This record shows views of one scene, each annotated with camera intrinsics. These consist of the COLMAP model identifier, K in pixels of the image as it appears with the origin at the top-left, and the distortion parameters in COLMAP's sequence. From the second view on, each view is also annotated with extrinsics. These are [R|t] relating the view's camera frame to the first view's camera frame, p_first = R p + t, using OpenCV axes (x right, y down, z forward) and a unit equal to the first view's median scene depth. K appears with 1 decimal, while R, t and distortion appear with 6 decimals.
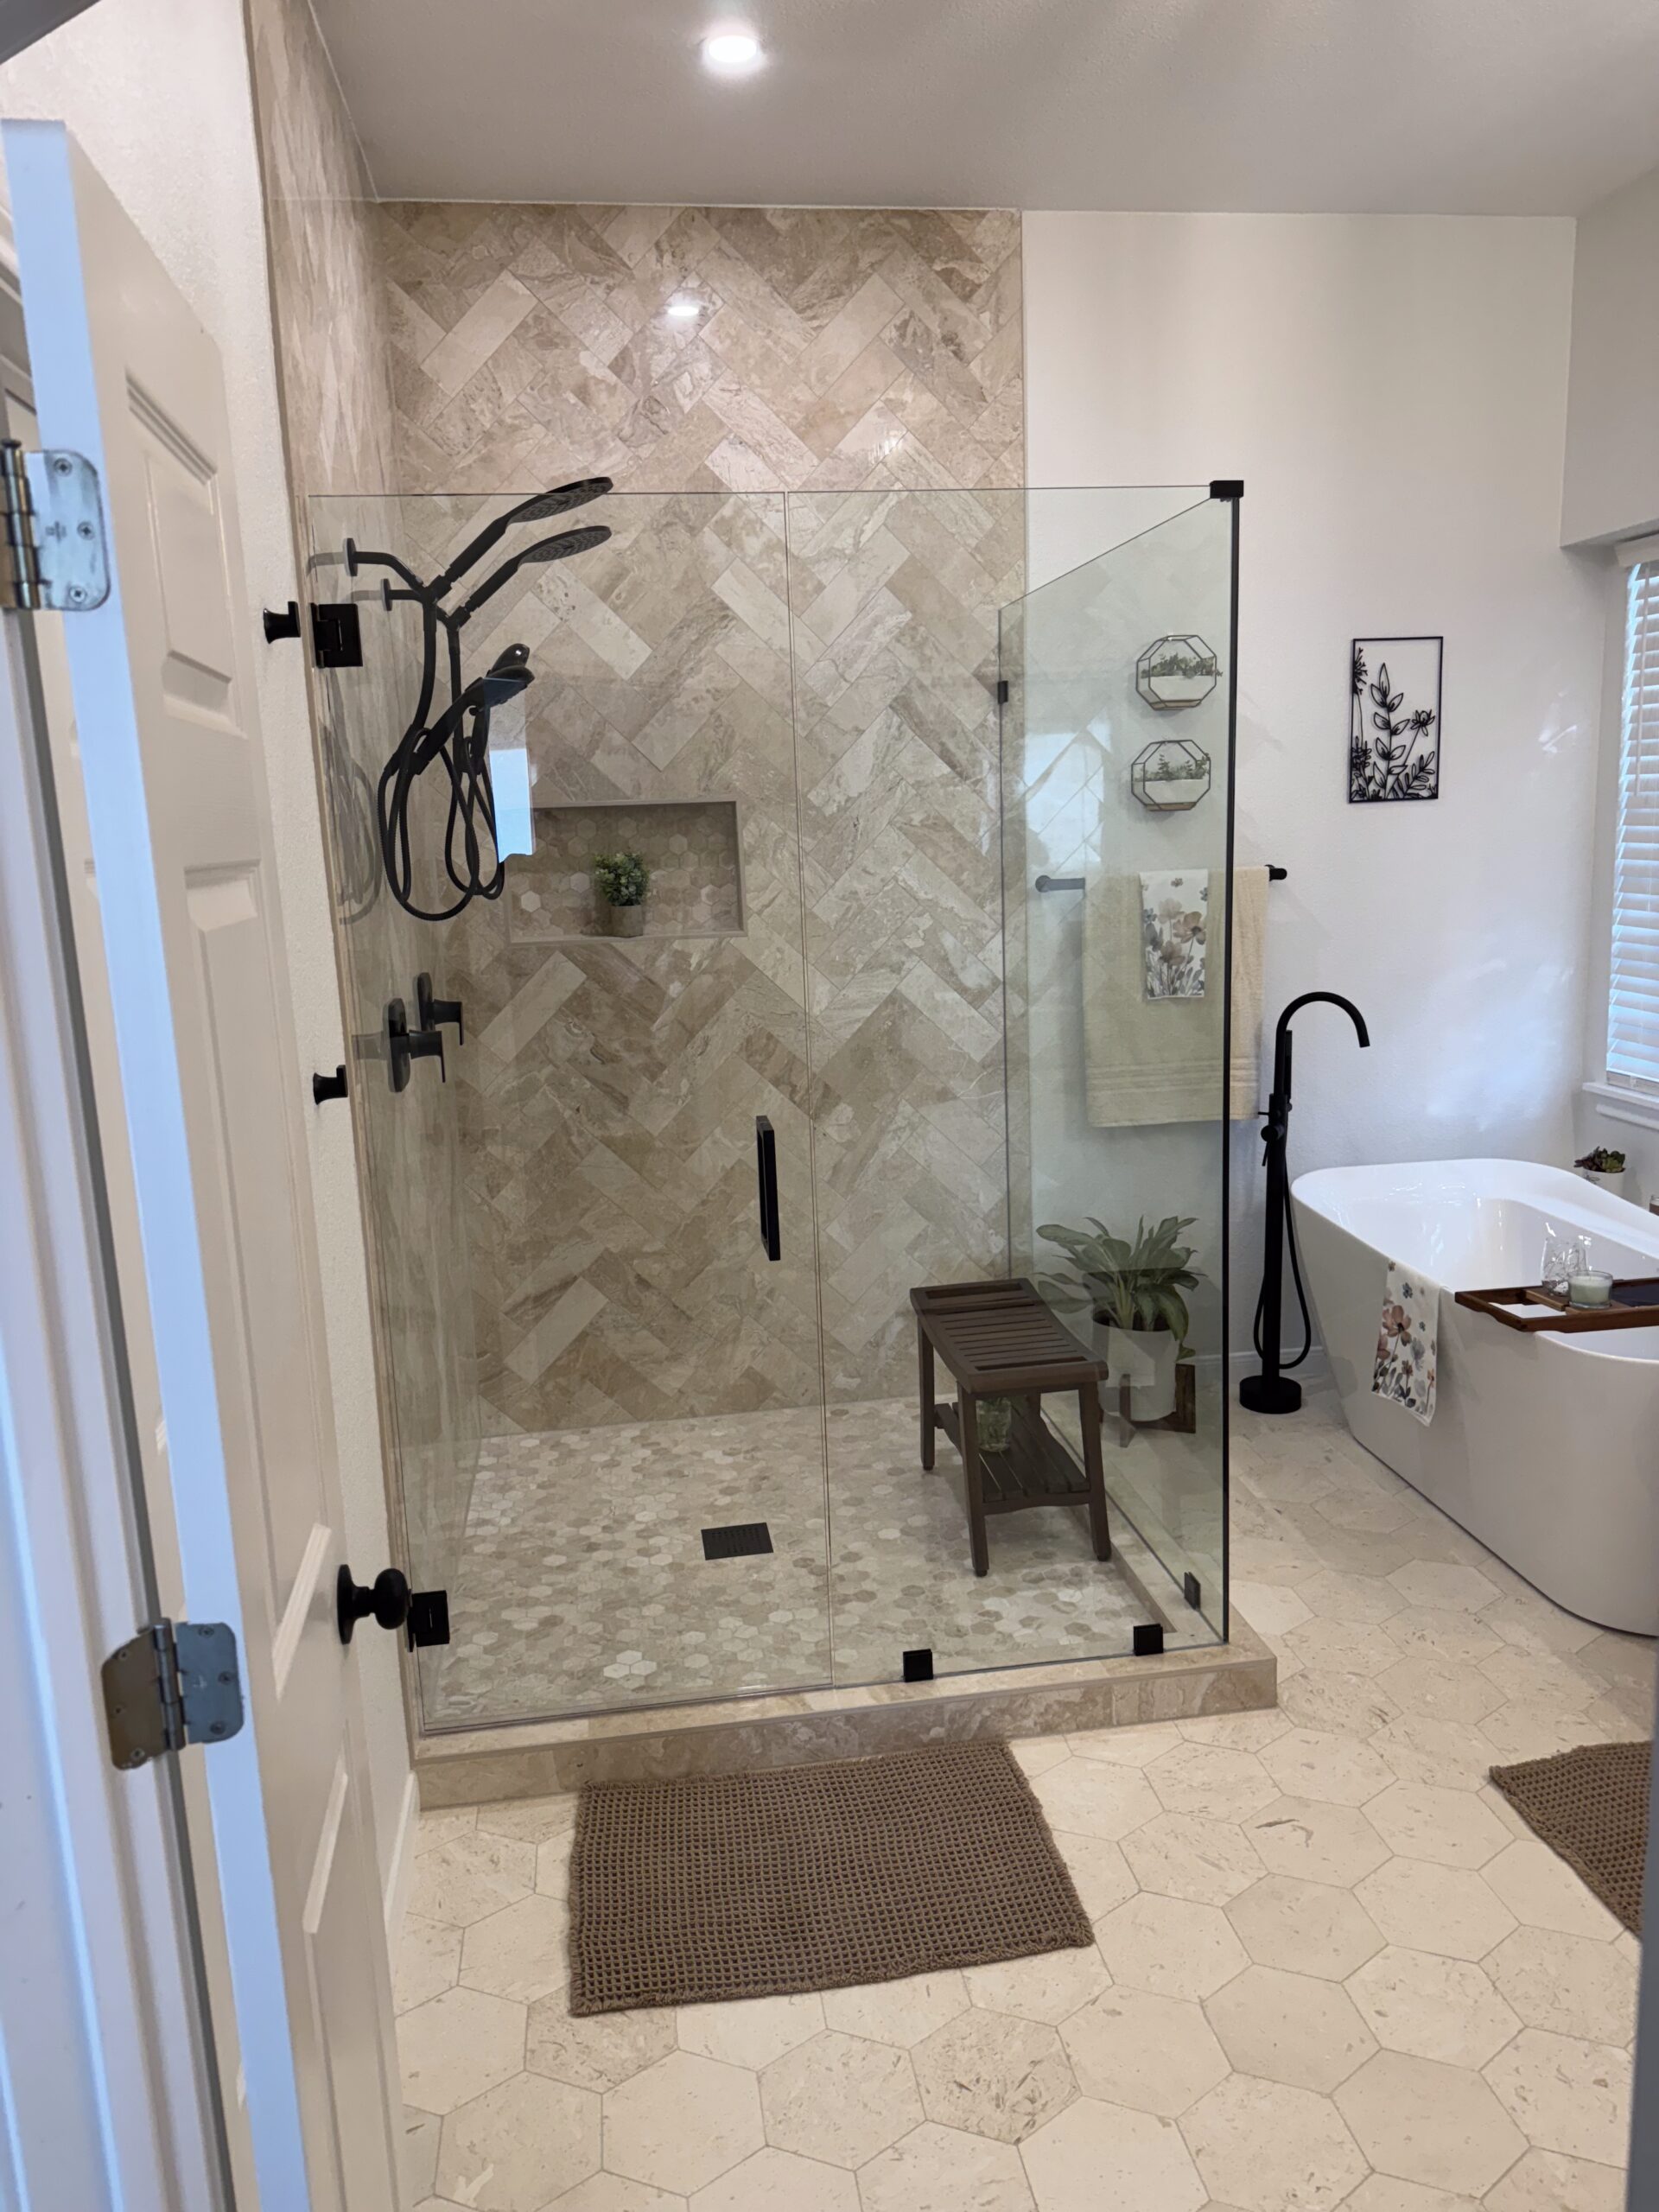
lens RADIAL K [[1546.6, 0, 840.3], [0, 1546.6, 1104.5], [0, 0, 1]] dist [0.062011, -0.075394]
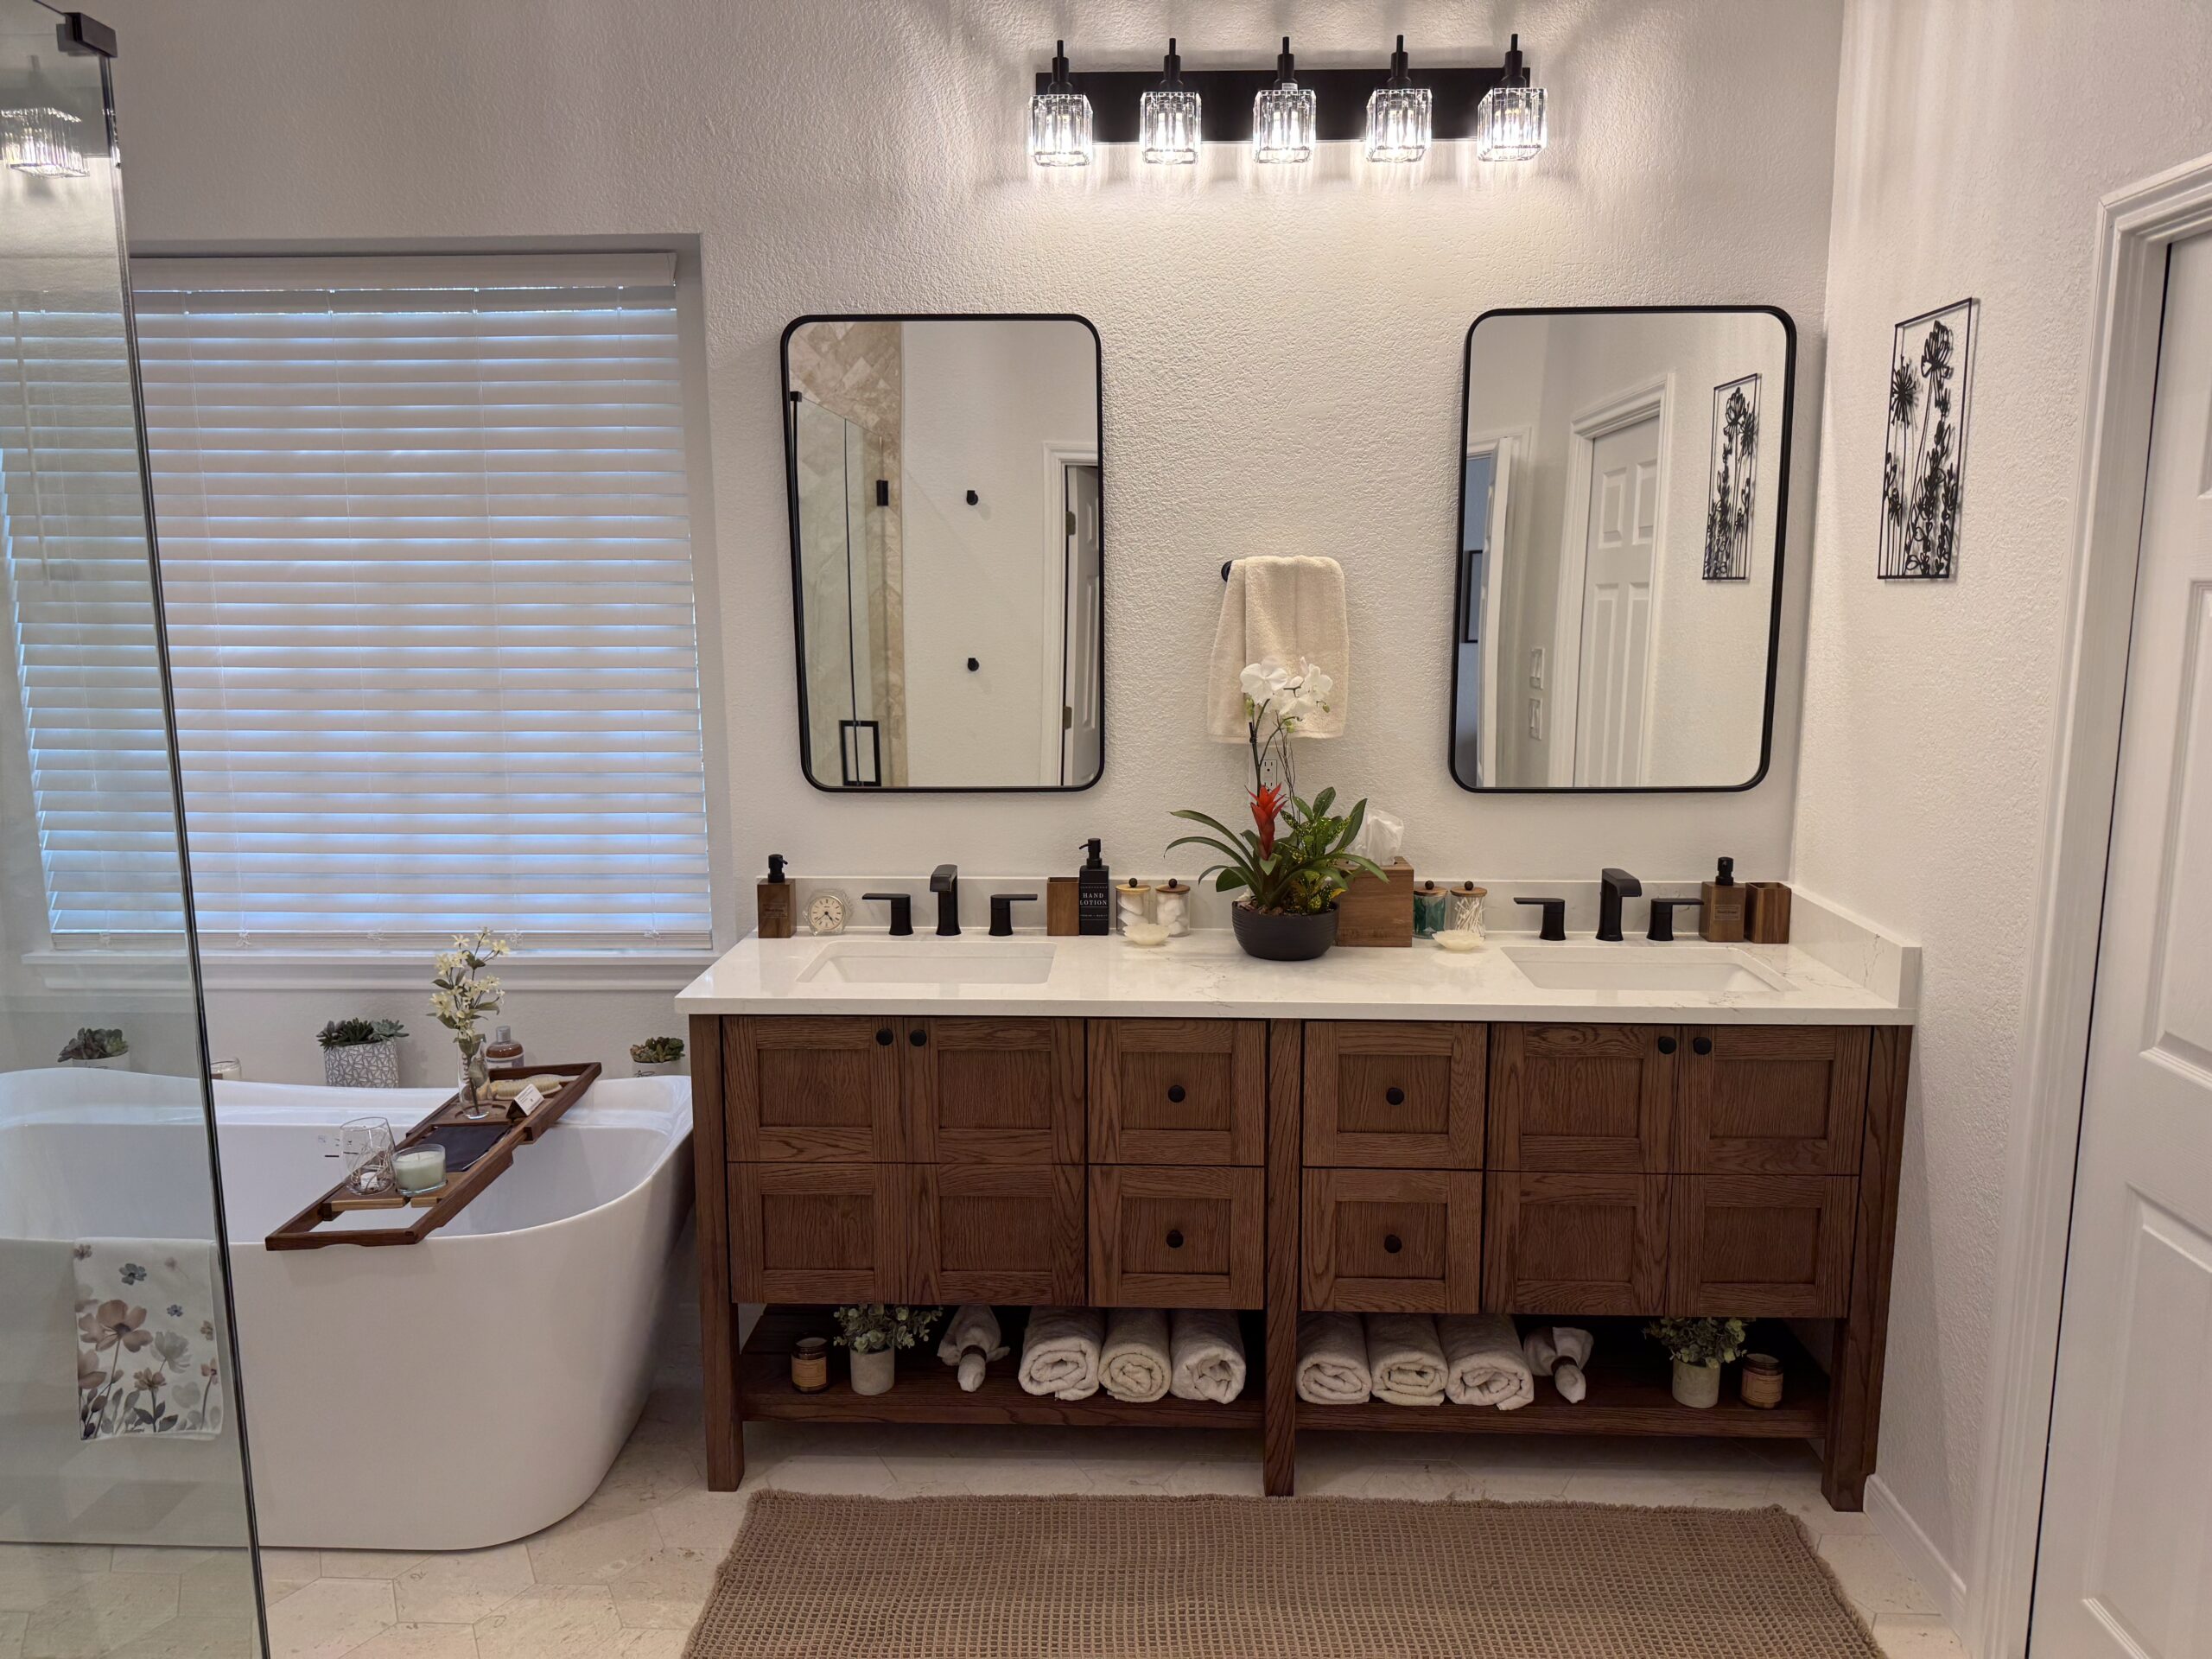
lens RADIAL K [[1559.1, 0, 1106.0], [0, 1559.1, 829.5], [0, 0, 1]] dist [0.095868, -0.093063]
pose [[0.191542, -0.118716, 0.974278, -0.207111], [0.181059, 0.979895, 0.083804, -0.051709], [-0.964639, 0.160350, 0.209186, 0.375096]]
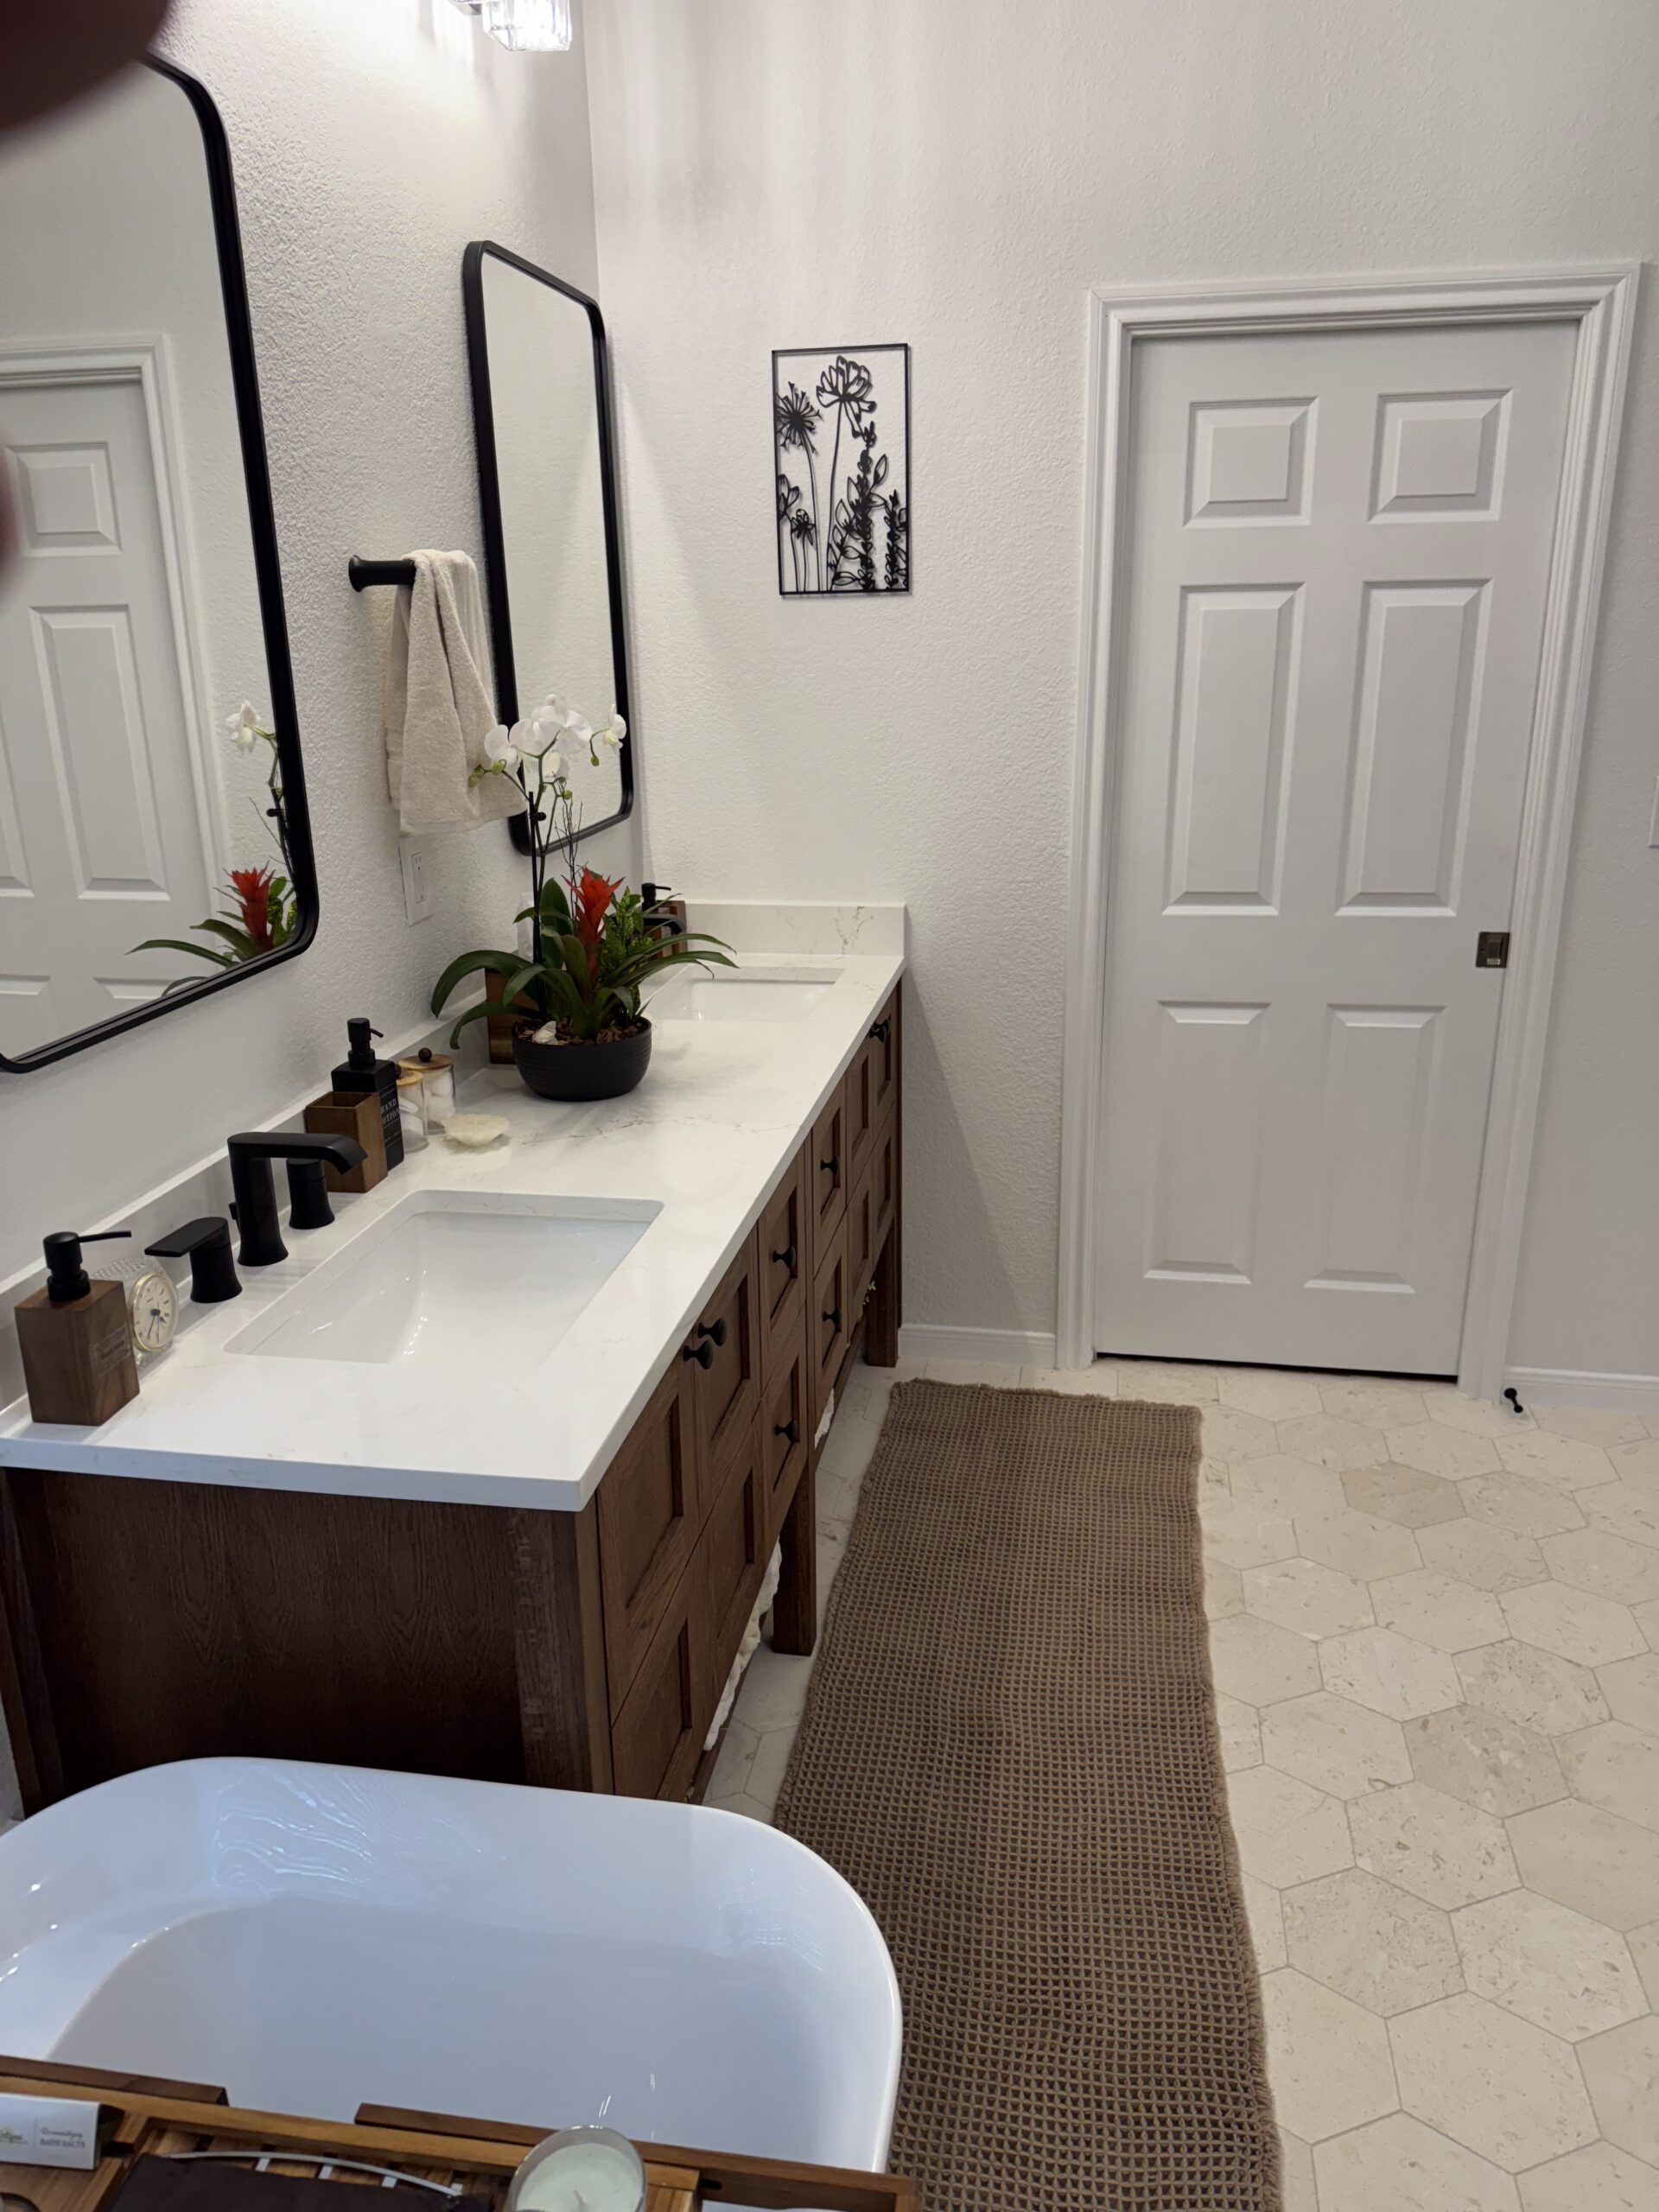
lens RADIAL K [[1546.6, 0, 840.3], [0, 1546.6, 1104.5], [0, 0, 1]] dist [0.062011, -0.075394]
pose [[-0.947985, -0.041978, 0.315535, 0.280438], [0.109667, 0.887508, 0.447552, -0.157469], [-0.298827, 0.458876, -0.836741, 0.928279]]
